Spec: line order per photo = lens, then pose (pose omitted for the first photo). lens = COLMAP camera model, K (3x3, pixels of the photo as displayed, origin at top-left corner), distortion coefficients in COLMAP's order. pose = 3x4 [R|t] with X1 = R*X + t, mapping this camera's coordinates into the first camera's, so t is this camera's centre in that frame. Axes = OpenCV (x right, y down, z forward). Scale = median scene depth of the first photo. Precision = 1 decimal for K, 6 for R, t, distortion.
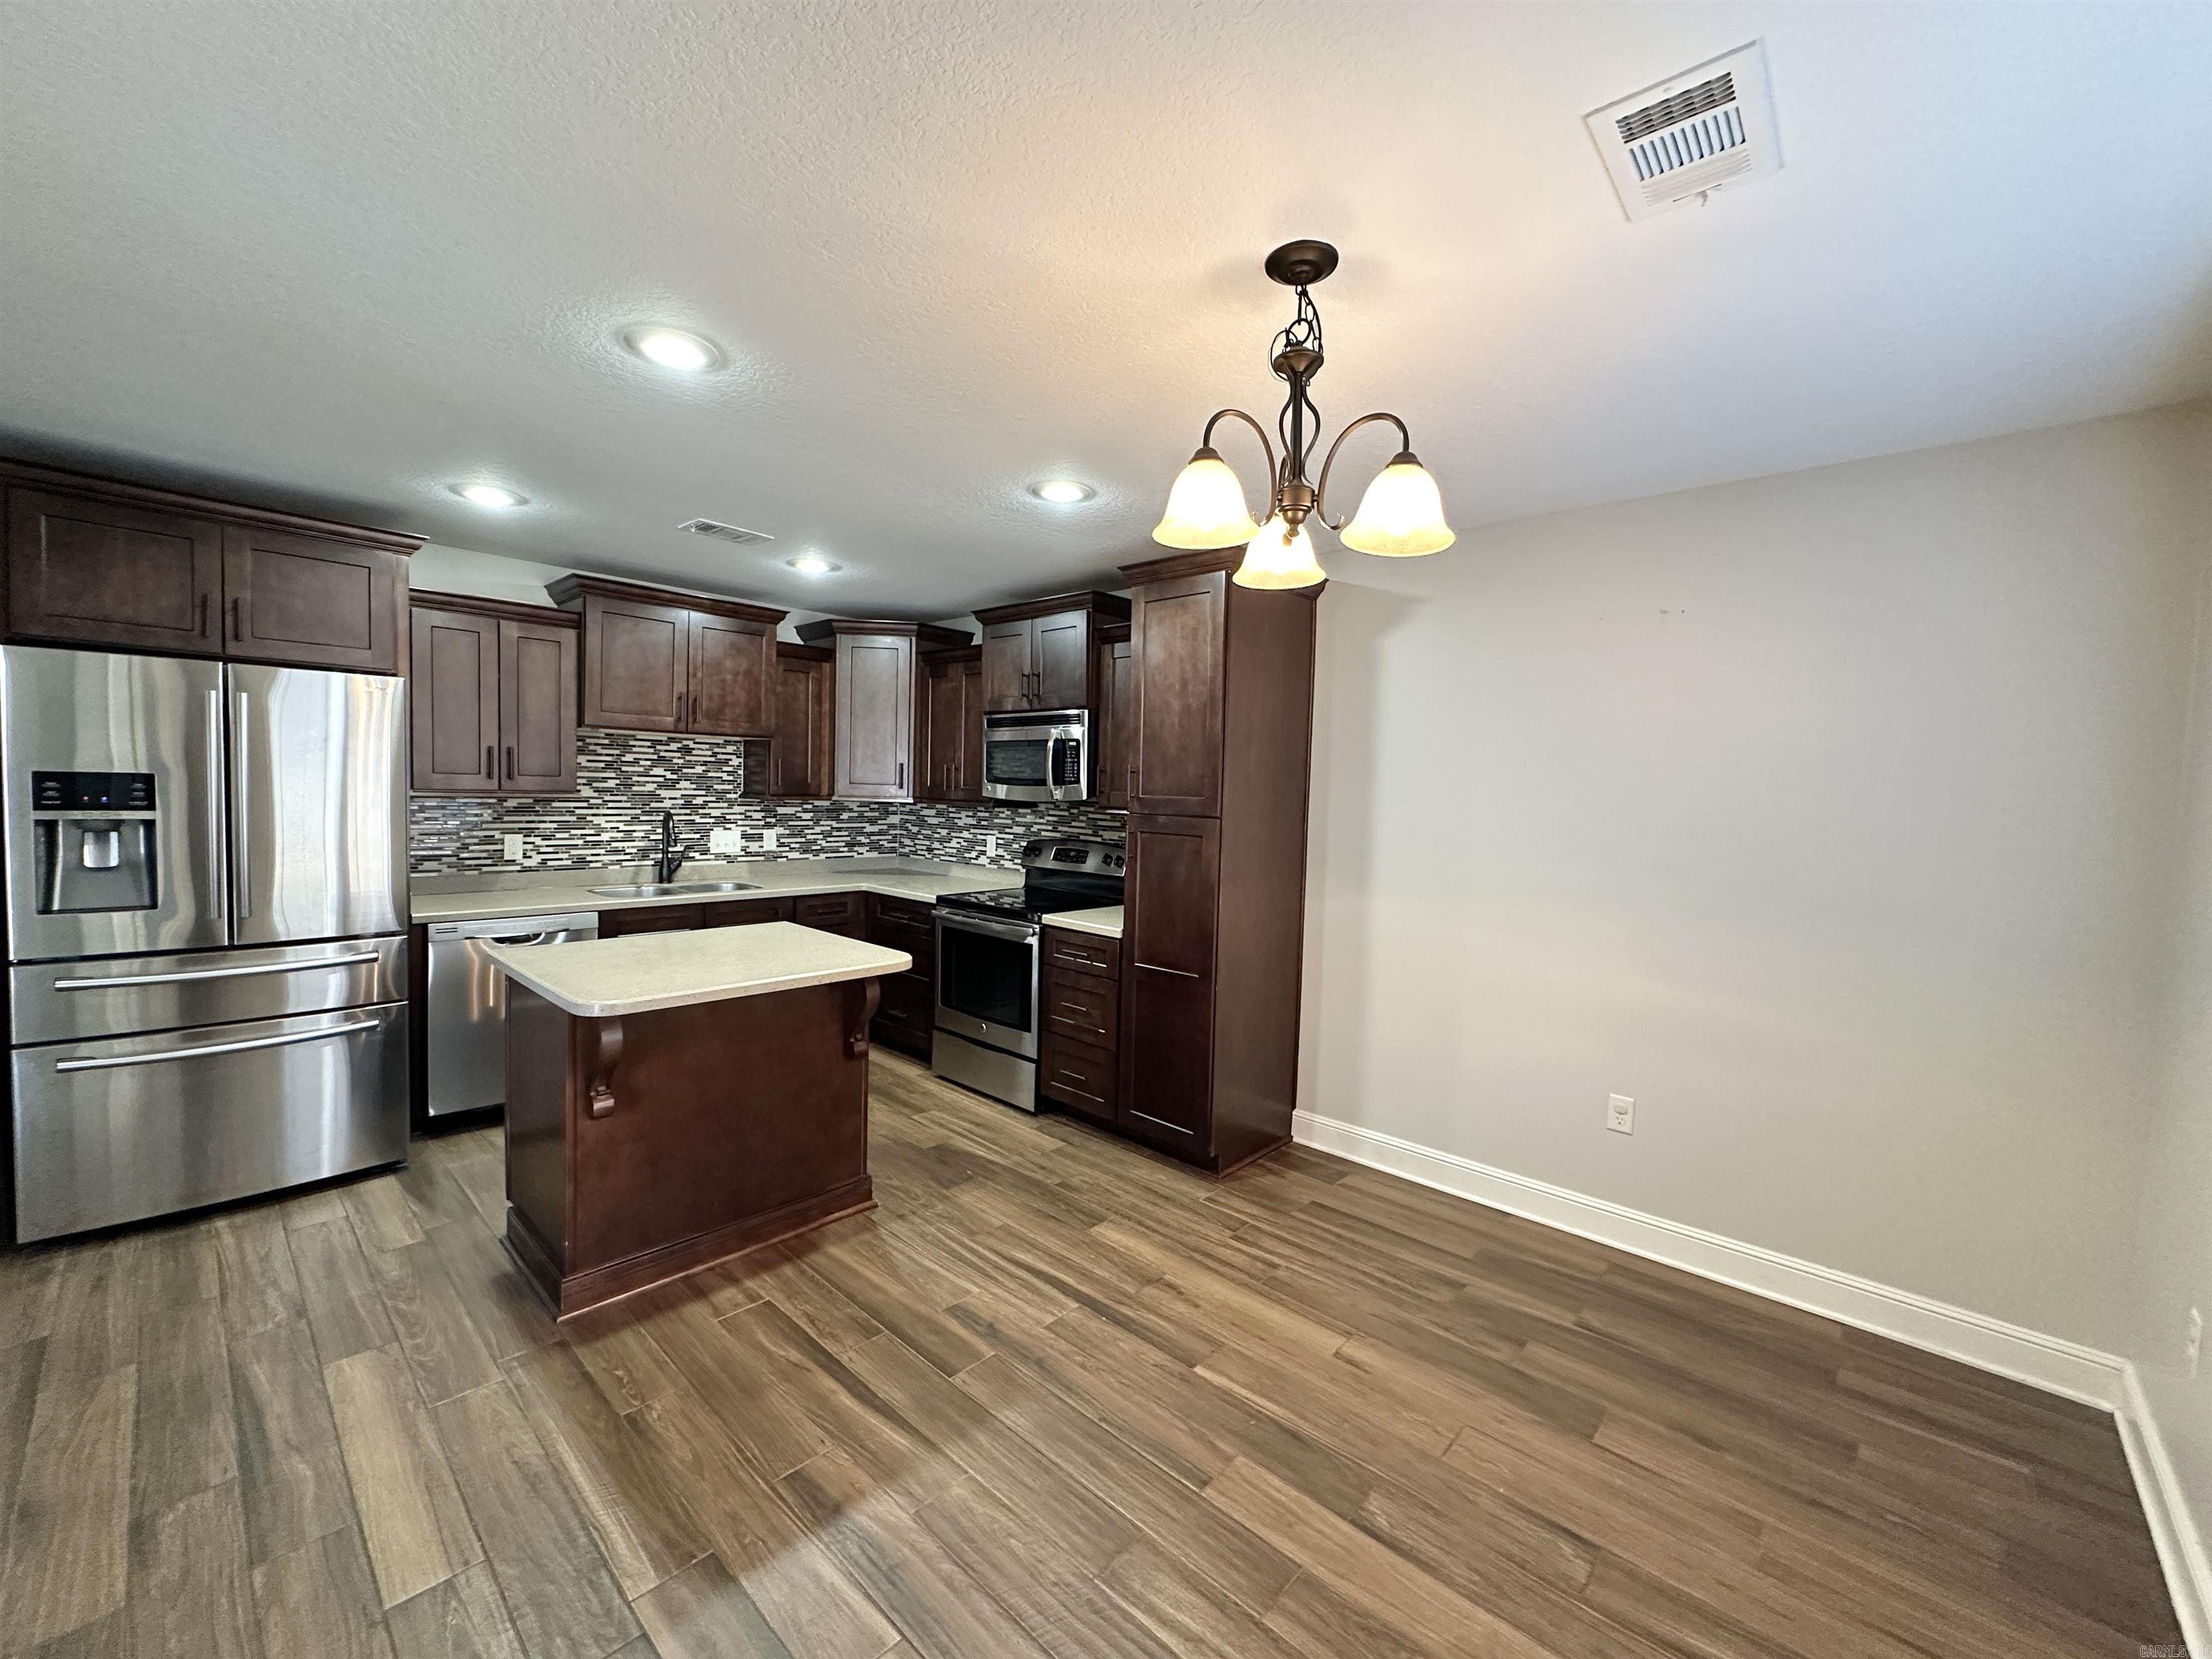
lens RADIAL K [[878.4, 0, 1103.0], [0, 878.4, 828.3], [0, 0, 1]] dist [-0.003684, -0.000122]
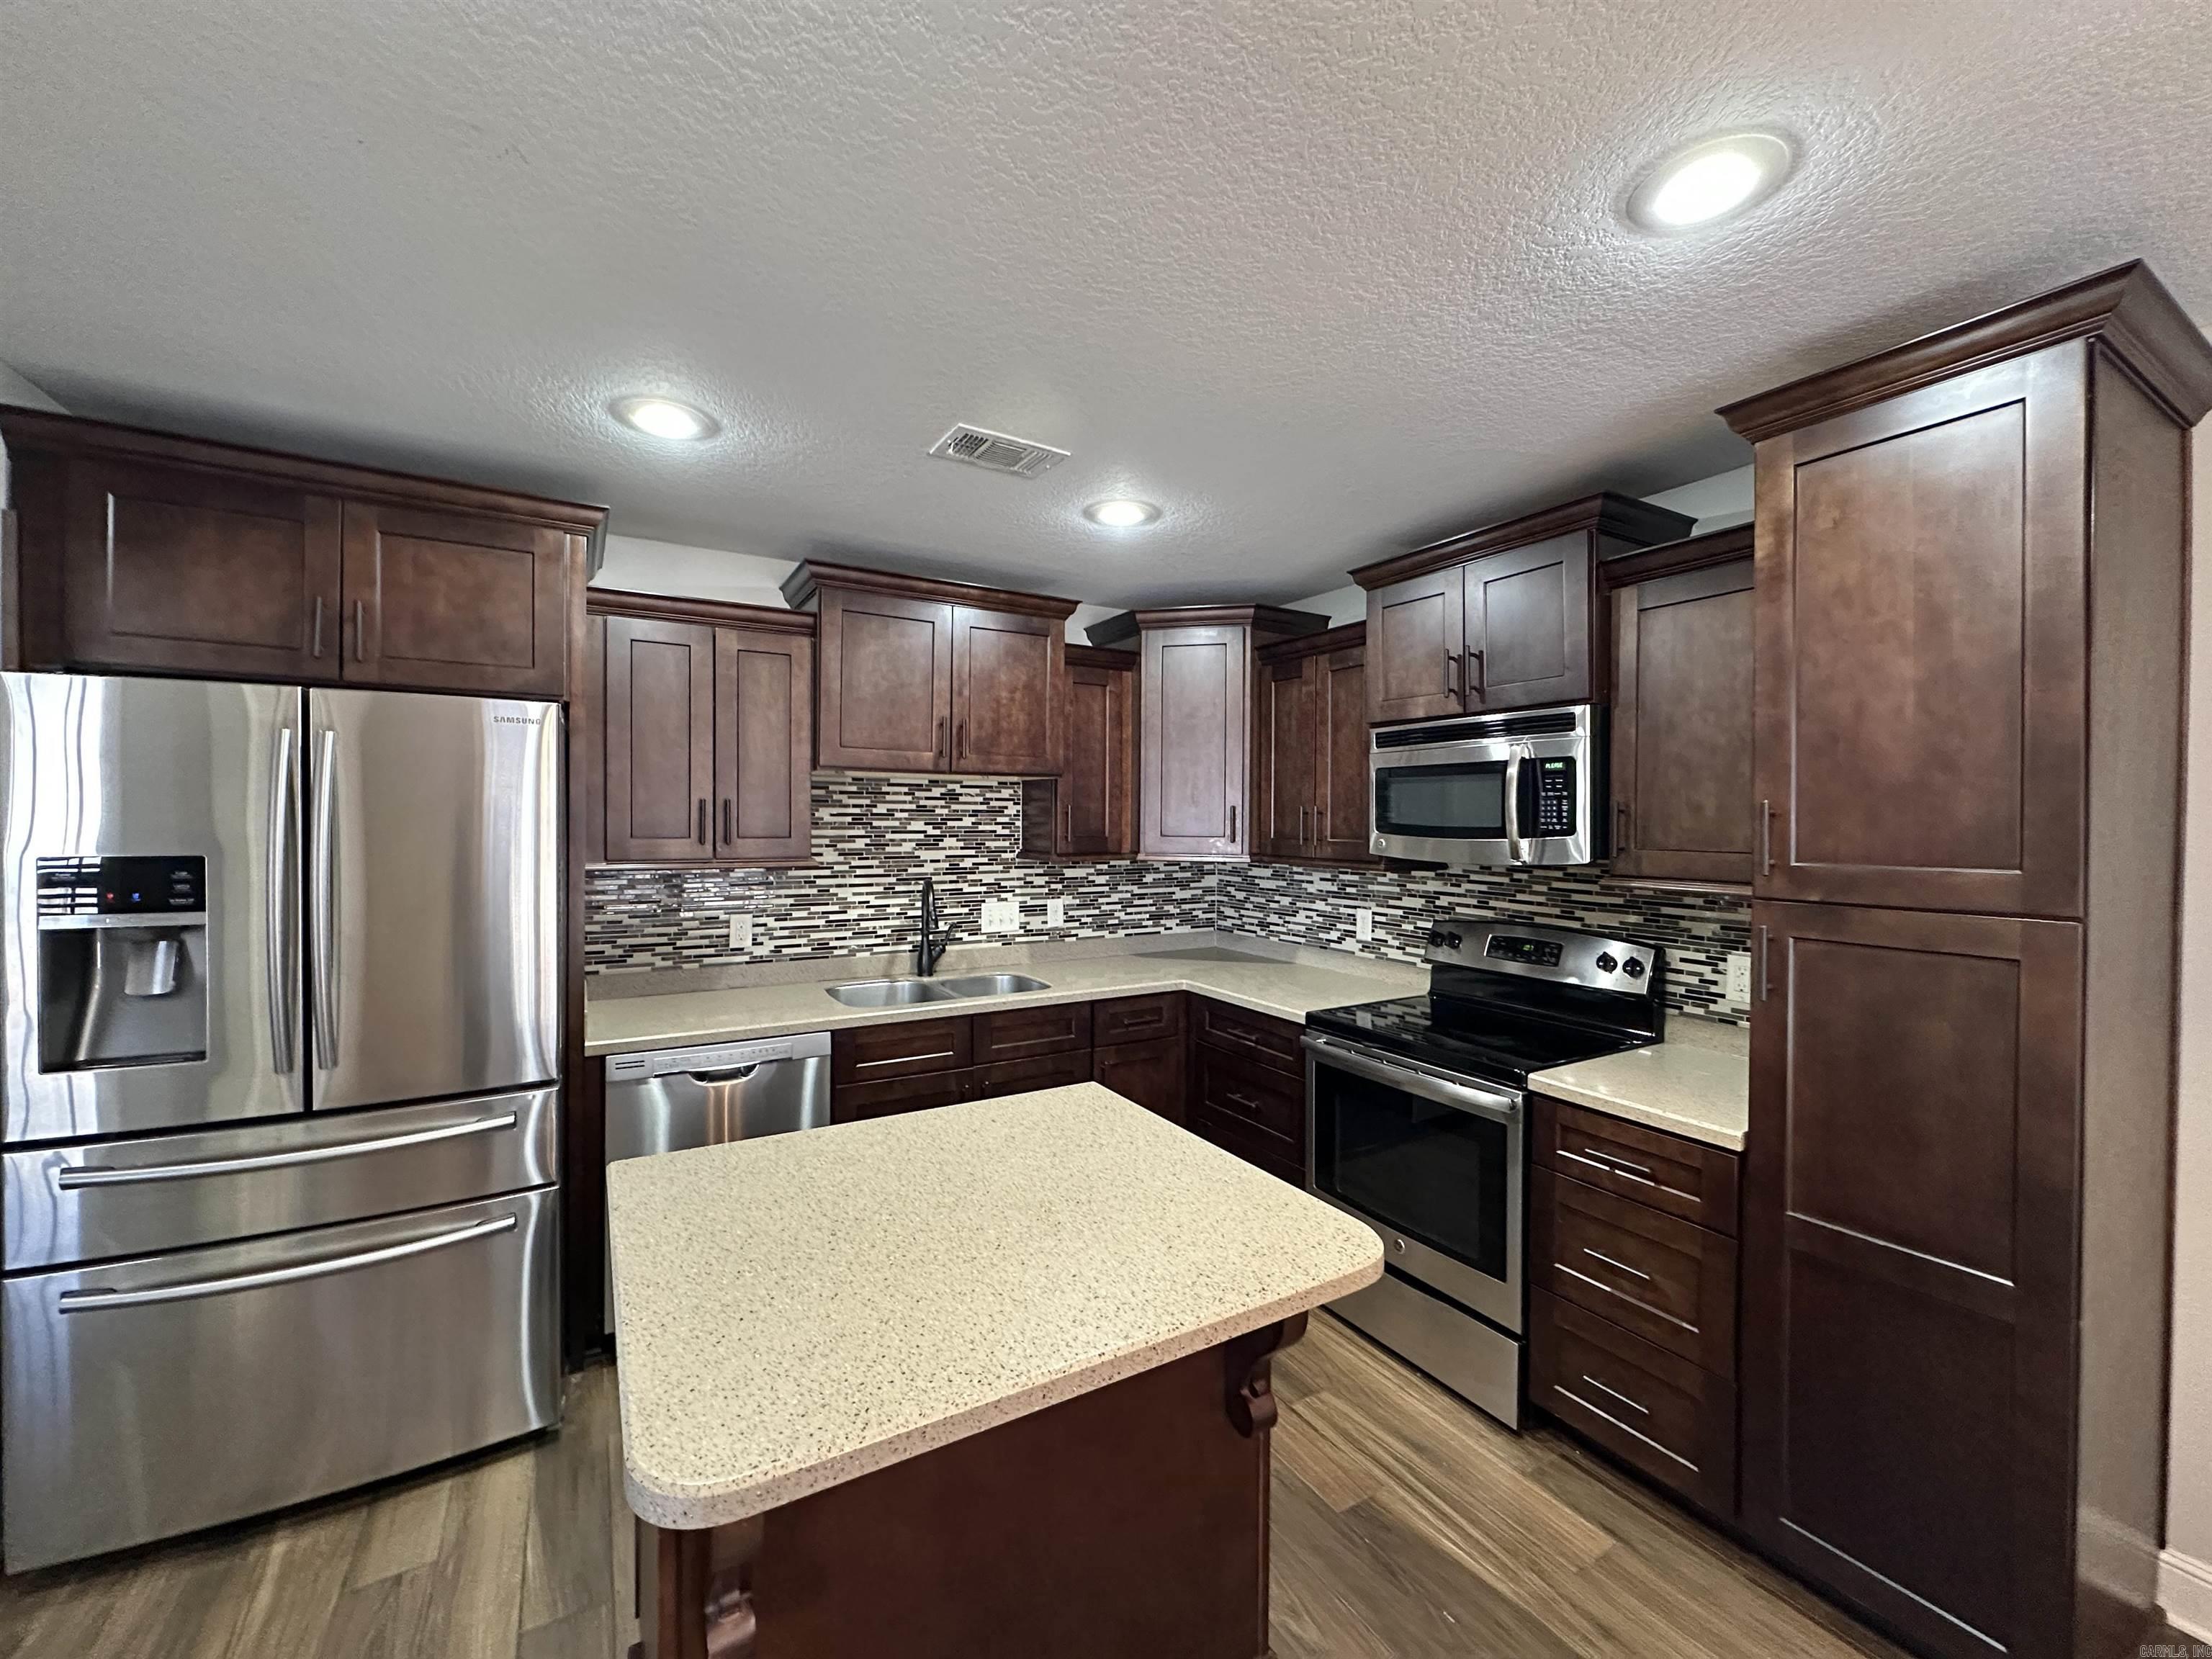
lens RADIAL K [[878.4, 0, 1103.2], [0, 878.4, 824.7], [0, 0, 1]] dist [-0.003684, -0.000122]
pose [[0.958199, -0.020442, -0.285372, -0.147353], [0.007242, 0.998857, -0.047237, -0.030676], [0.286011, 0.043195, 0.957252, 0.343660]]
